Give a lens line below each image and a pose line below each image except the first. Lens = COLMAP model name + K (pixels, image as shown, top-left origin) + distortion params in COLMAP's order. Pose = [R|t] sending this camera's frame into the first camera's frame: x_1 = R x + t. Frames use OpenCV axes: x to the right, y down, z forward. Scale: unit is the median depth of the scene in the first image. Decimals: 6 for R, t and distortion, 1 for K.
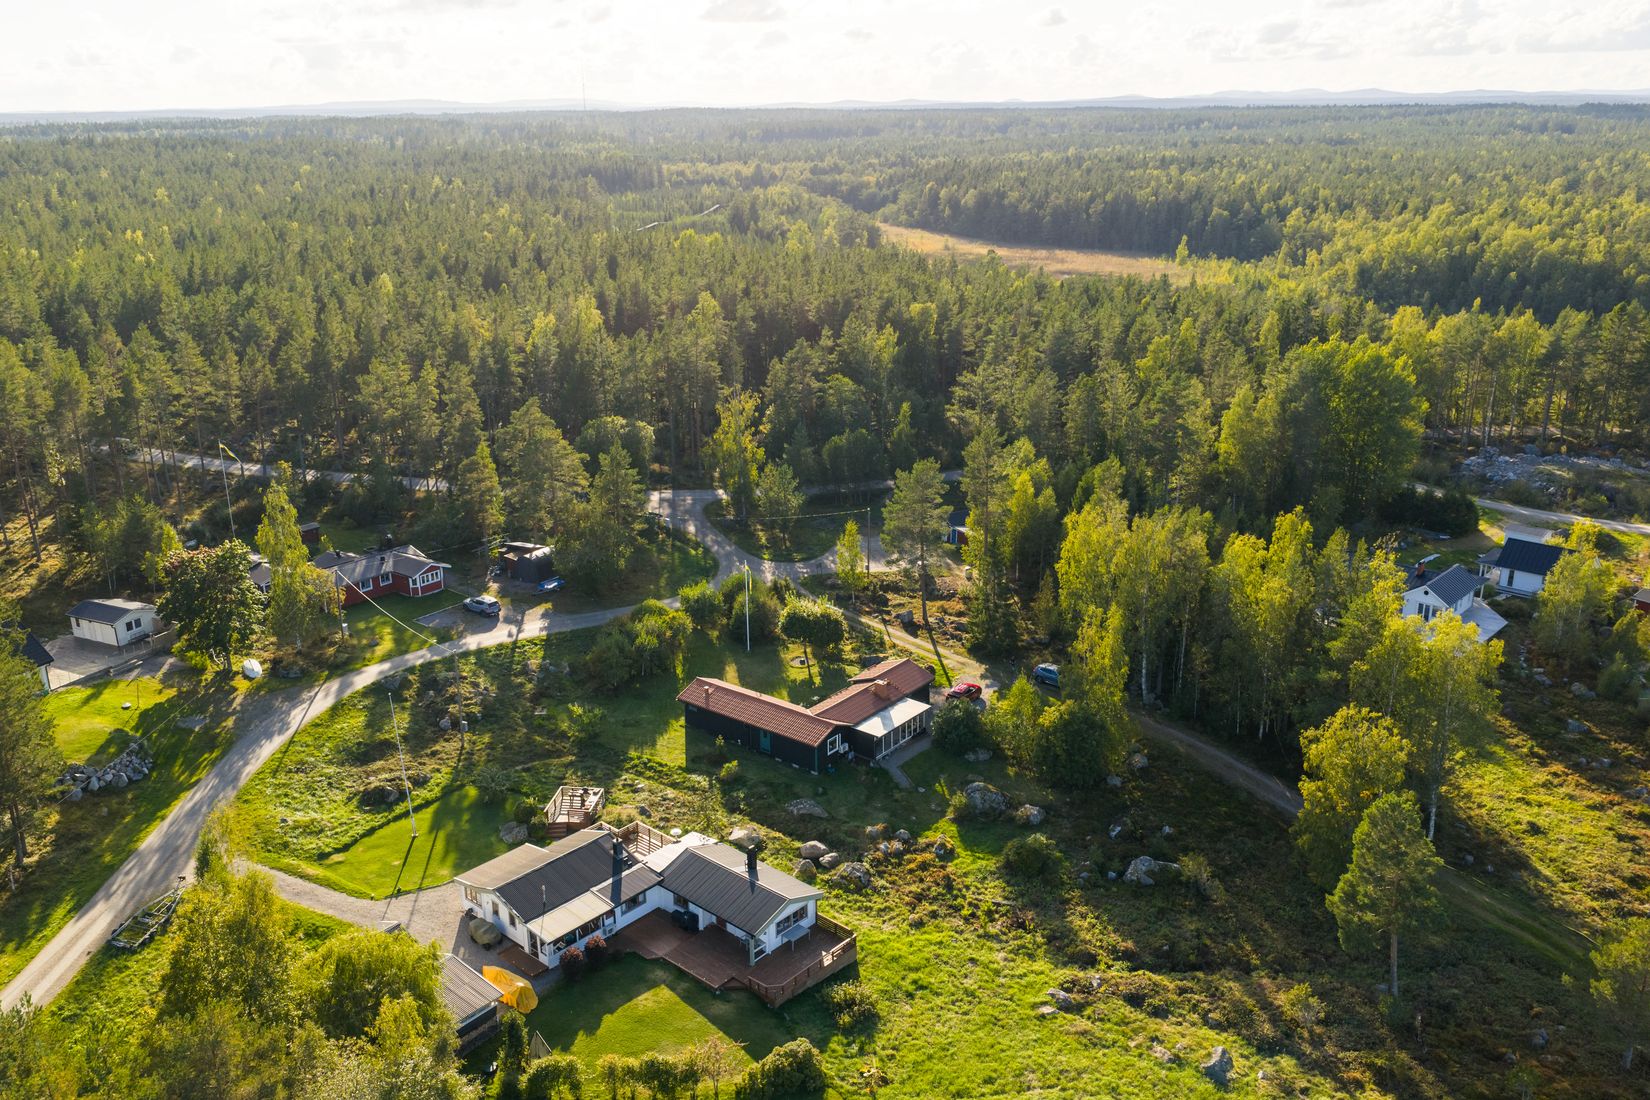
lens RADIAL K [[1362.5, 0, 825.0], [0, 1362.5, 550.0], [0, 0, 1]] dist [0.014575, -0.007859]
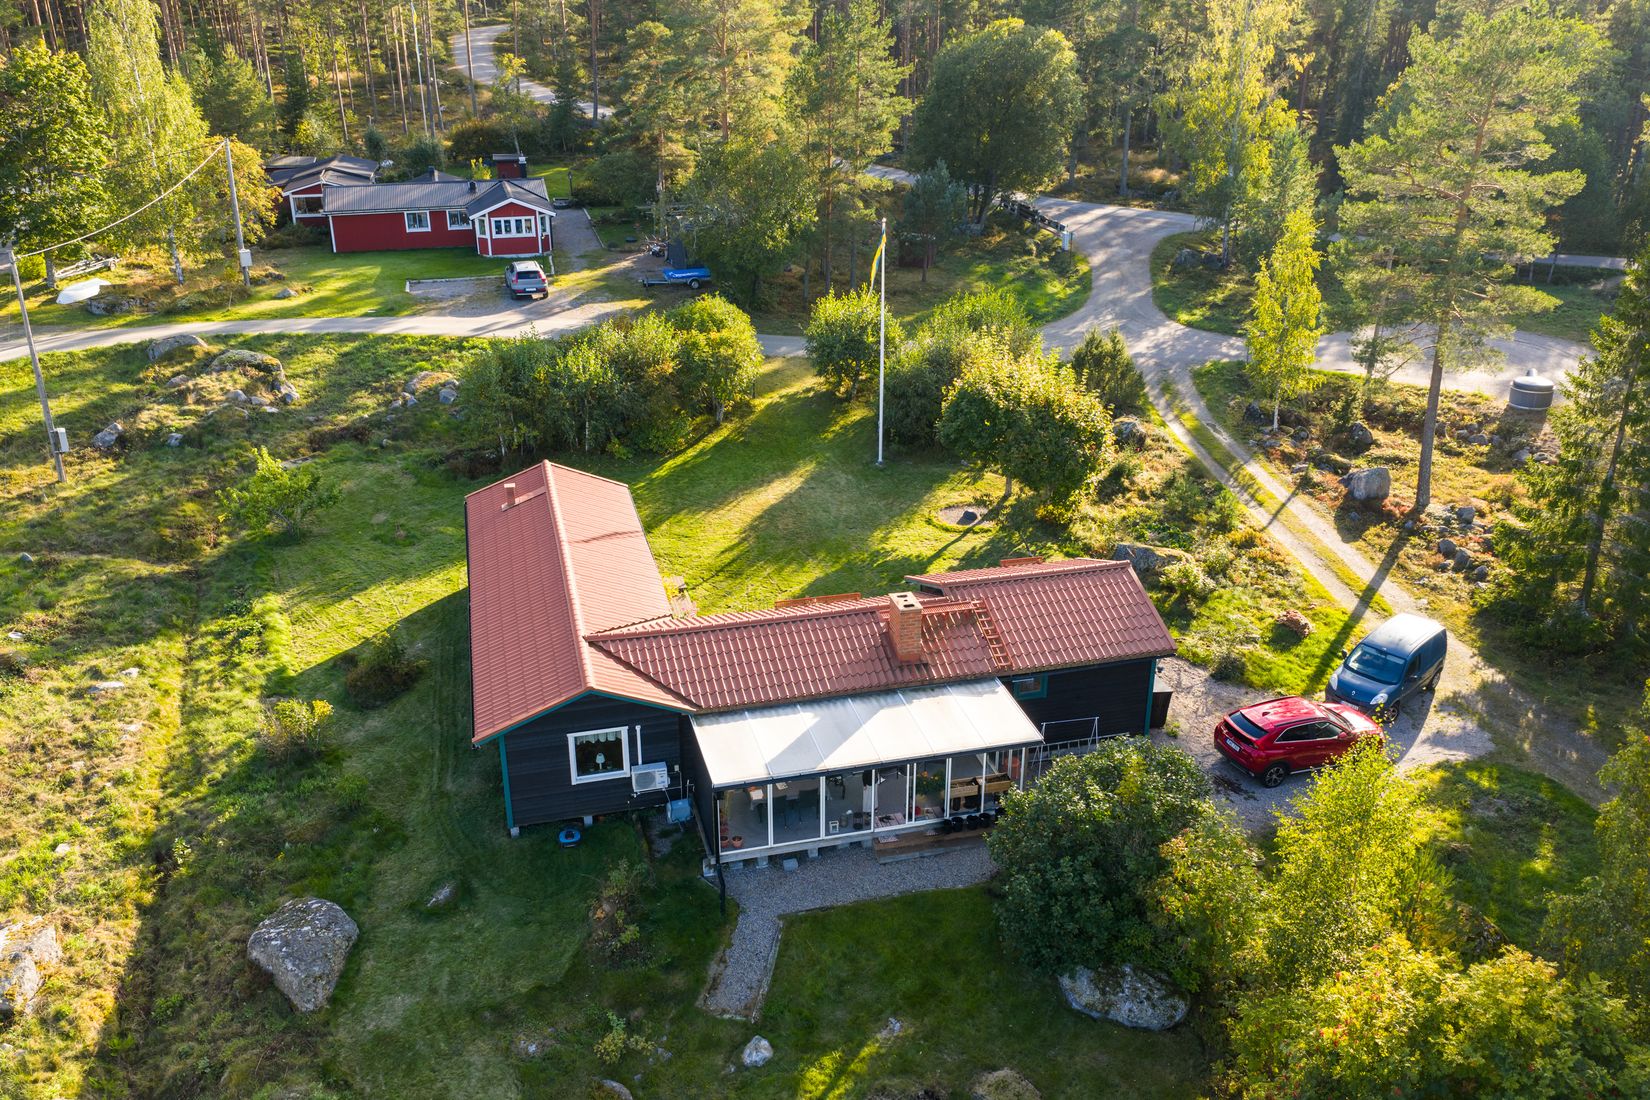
lens RADIAL K [[1362.5, 0, 825.0], [0, 1362.5, 550.0], [0, 0, 1]] dist [0.014575, -0.007859]
pose [[0.797774, 0.246801, -0.550133, 0.171700], [-0.194606, 0.968956, 0.152486, 0.044786], [0.570689, -0.014590, 0.821037, 0.722428]]
